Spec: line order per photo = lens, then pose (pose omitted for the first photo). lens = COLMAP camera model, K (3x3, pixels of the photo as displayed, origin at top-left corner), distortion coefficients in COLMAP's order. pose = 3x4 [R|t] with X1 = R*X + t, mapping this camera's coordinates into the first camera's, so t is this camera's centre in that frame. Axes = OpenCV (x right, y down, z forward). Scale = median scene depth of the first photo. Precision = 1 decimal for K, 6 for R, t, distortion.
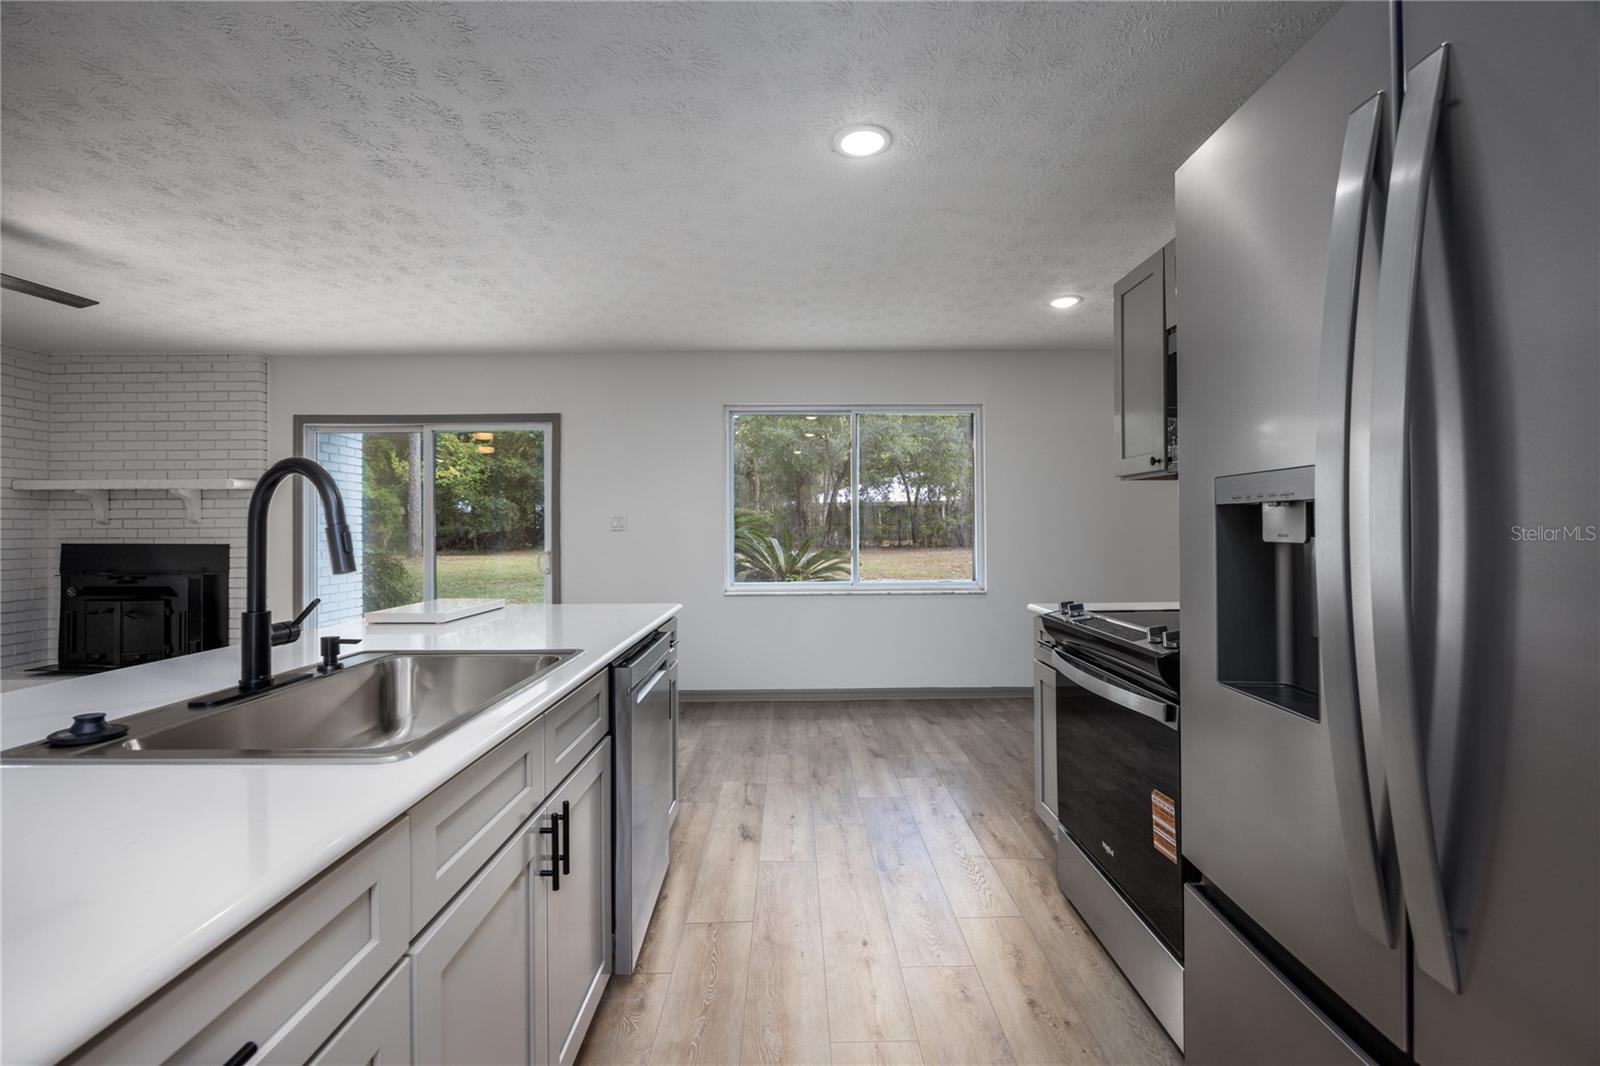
lens RADIAL K [[705.1, 0, 799.3], [0, 705.1, 527.3], [0, 0, 1]] dist [-0.000969, -0.000058]
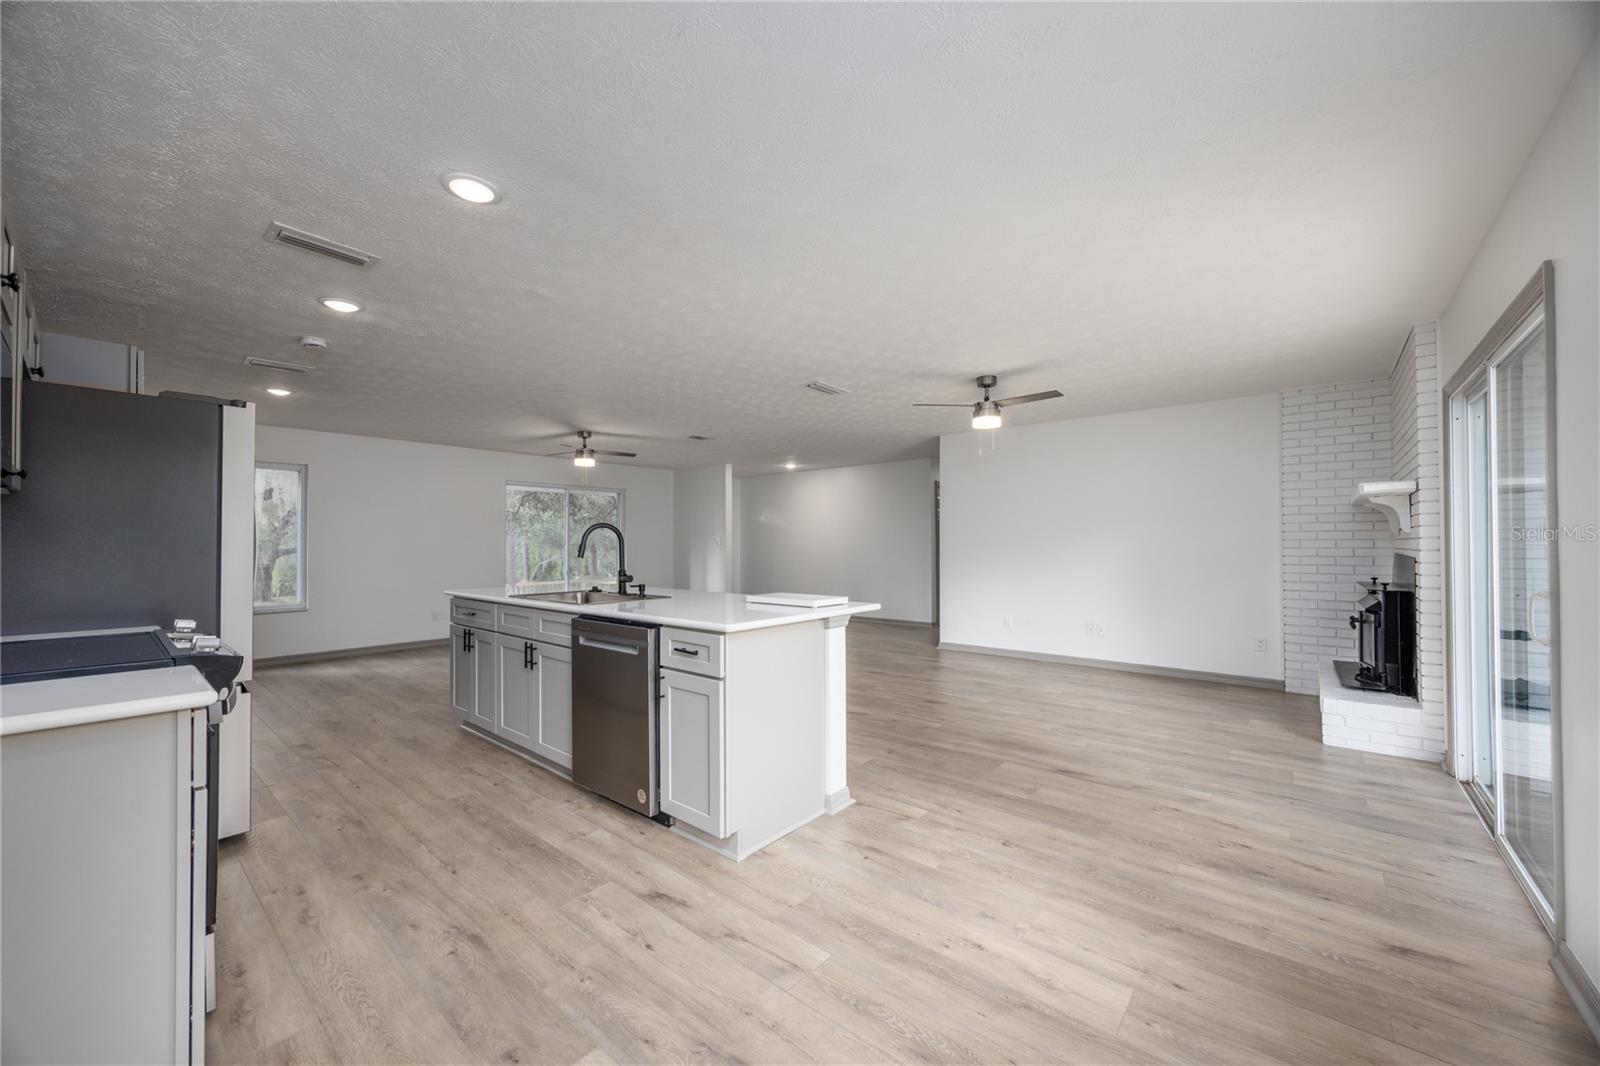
lens RADIAL K [[613.3, 0, 798.5], [0, 613.3, 540.5], [0, 0, 1]] dist [-0.001110, -0.000050]
pose [[-0.656312, -0.000918, -0.754489, 0.372108], [0.007768, 0.999938, -0.007974, 0.006868], [0.754449, -0.011094, -0.656265, 1.577526]]
